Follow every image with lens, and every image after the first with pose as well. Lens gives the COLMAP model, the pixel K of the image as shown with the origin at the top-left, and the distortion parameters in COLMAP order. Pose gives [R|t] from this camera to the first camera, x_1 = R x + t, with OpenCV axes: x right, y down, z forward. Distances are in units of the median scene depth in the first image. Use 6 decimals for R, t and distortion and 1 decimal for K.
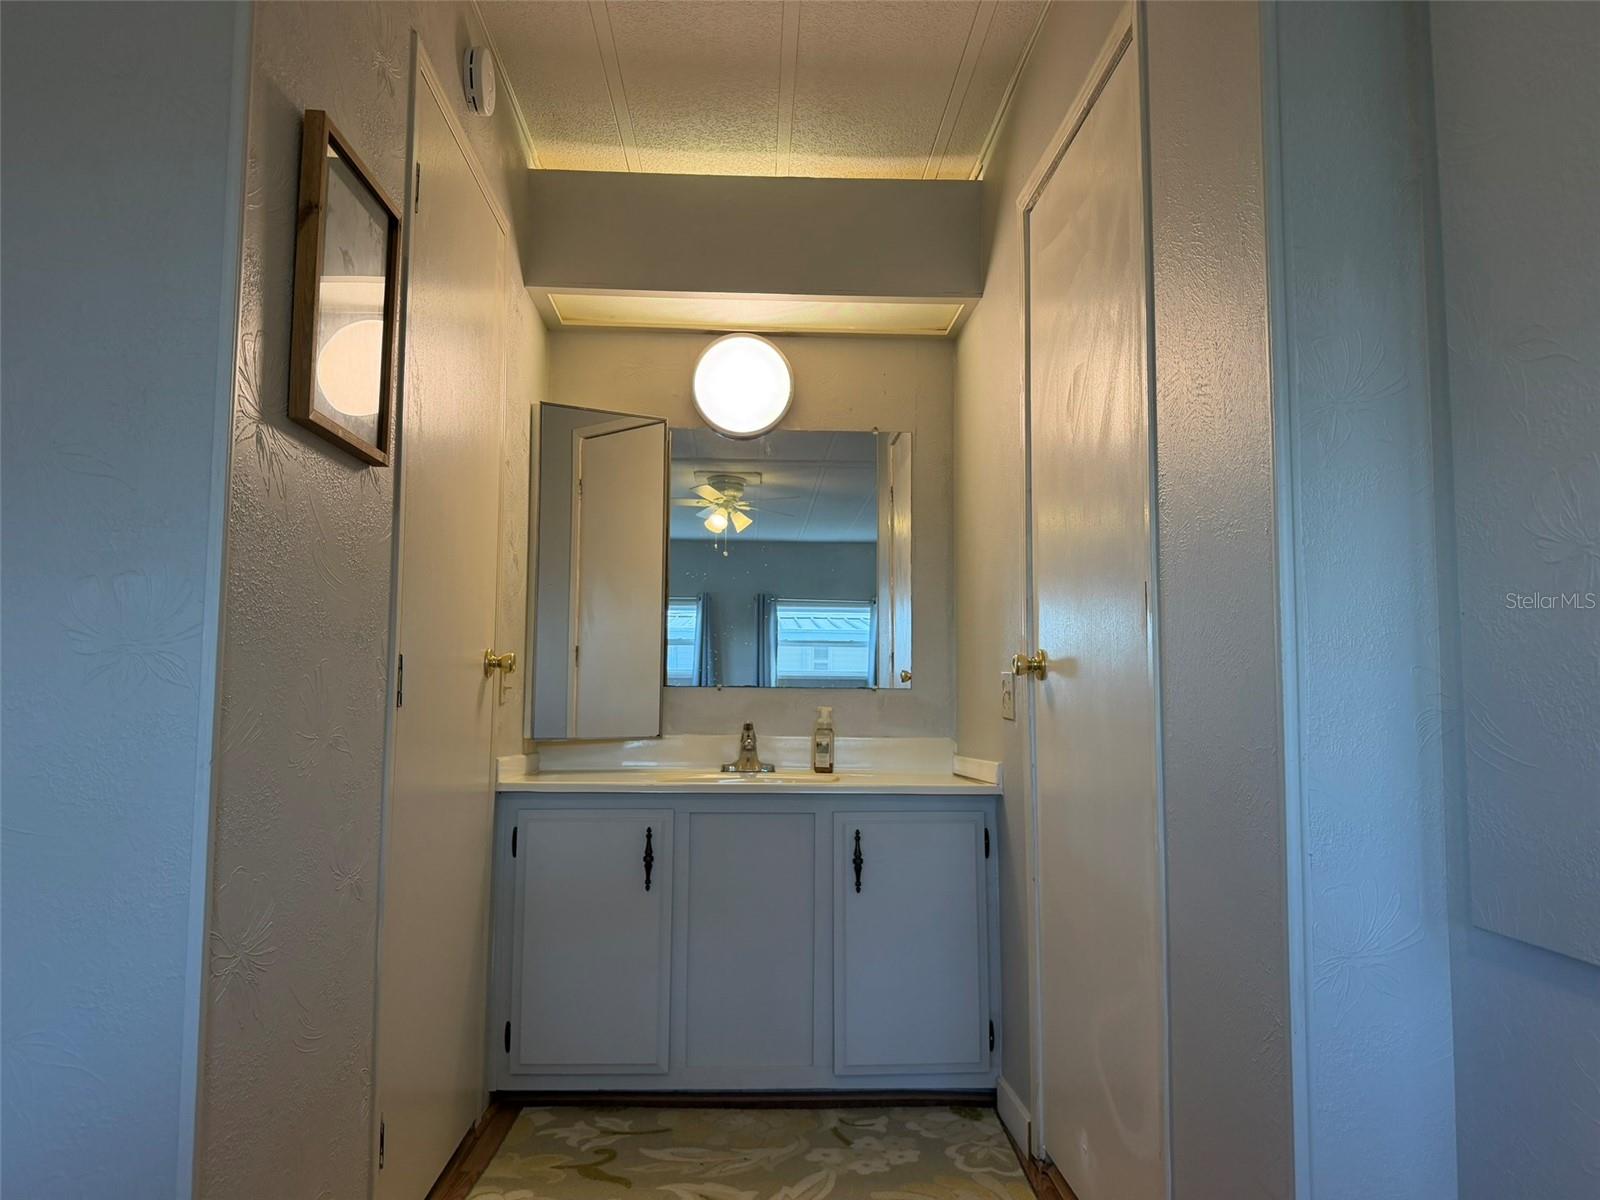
lens RADIAL K [[1097.9, 0, 793.6], [0, 1097.9, 602.1], [0, 0, 1]] dist [0.007462, 0.000636]
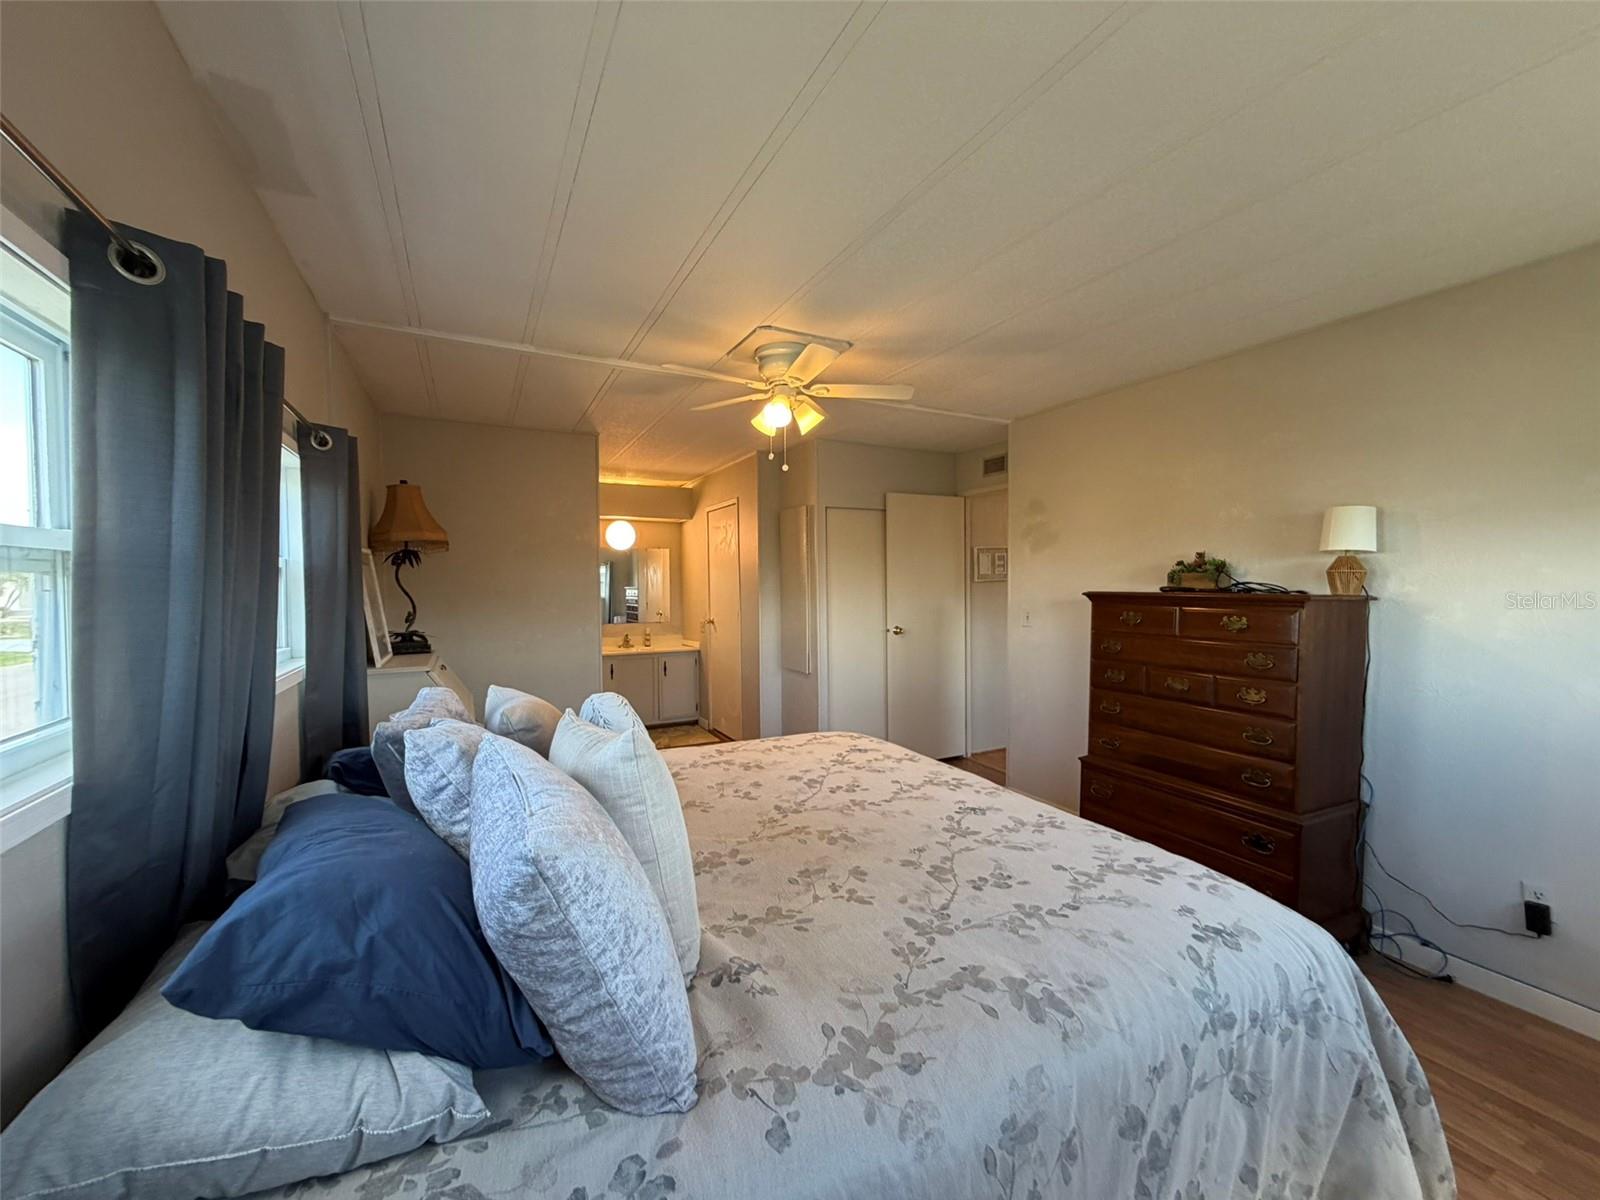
lens RADIAL K [[635.4, 0, 796.2], [0, 635.4, 593.6], [0, 0, 1]] dist [-0.000975, 0.000035]
pose [[0.909303, -0.019211, 0.415692, -0.413864], [-0.020599, 0.995631, 0.091071, -0.229030], [-0.415625, -0.091374, 0.904934, -1.126288]]
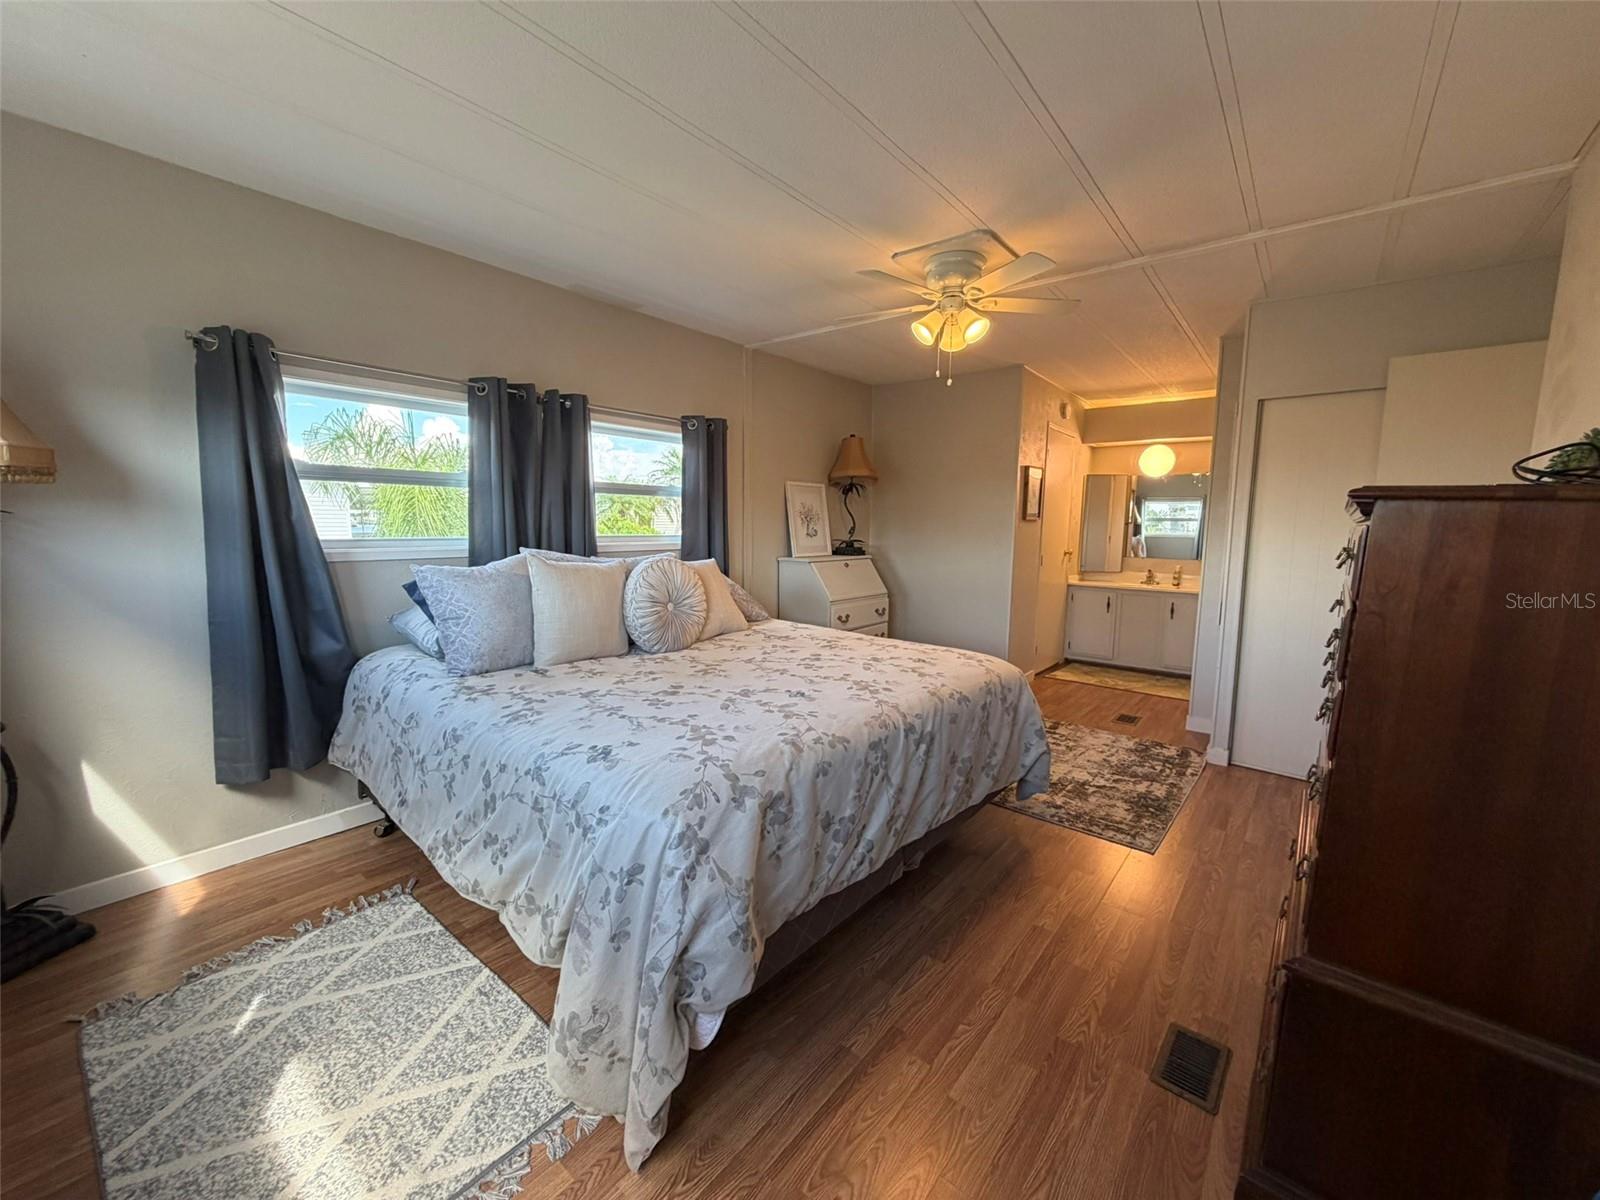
lens RADIAL K [[635.4, 0, 801.2], [0, 635.4, 596.6], [0, 0, 1]] dist [-0.000975, 0.000035]
pose [[0.749032, 0.080238, -0.657657, 0.450896], [0.043438, 0.984556, 0.169596, -0.184514], [0.661108, -0.155600, 0.733979, -1.141011]]
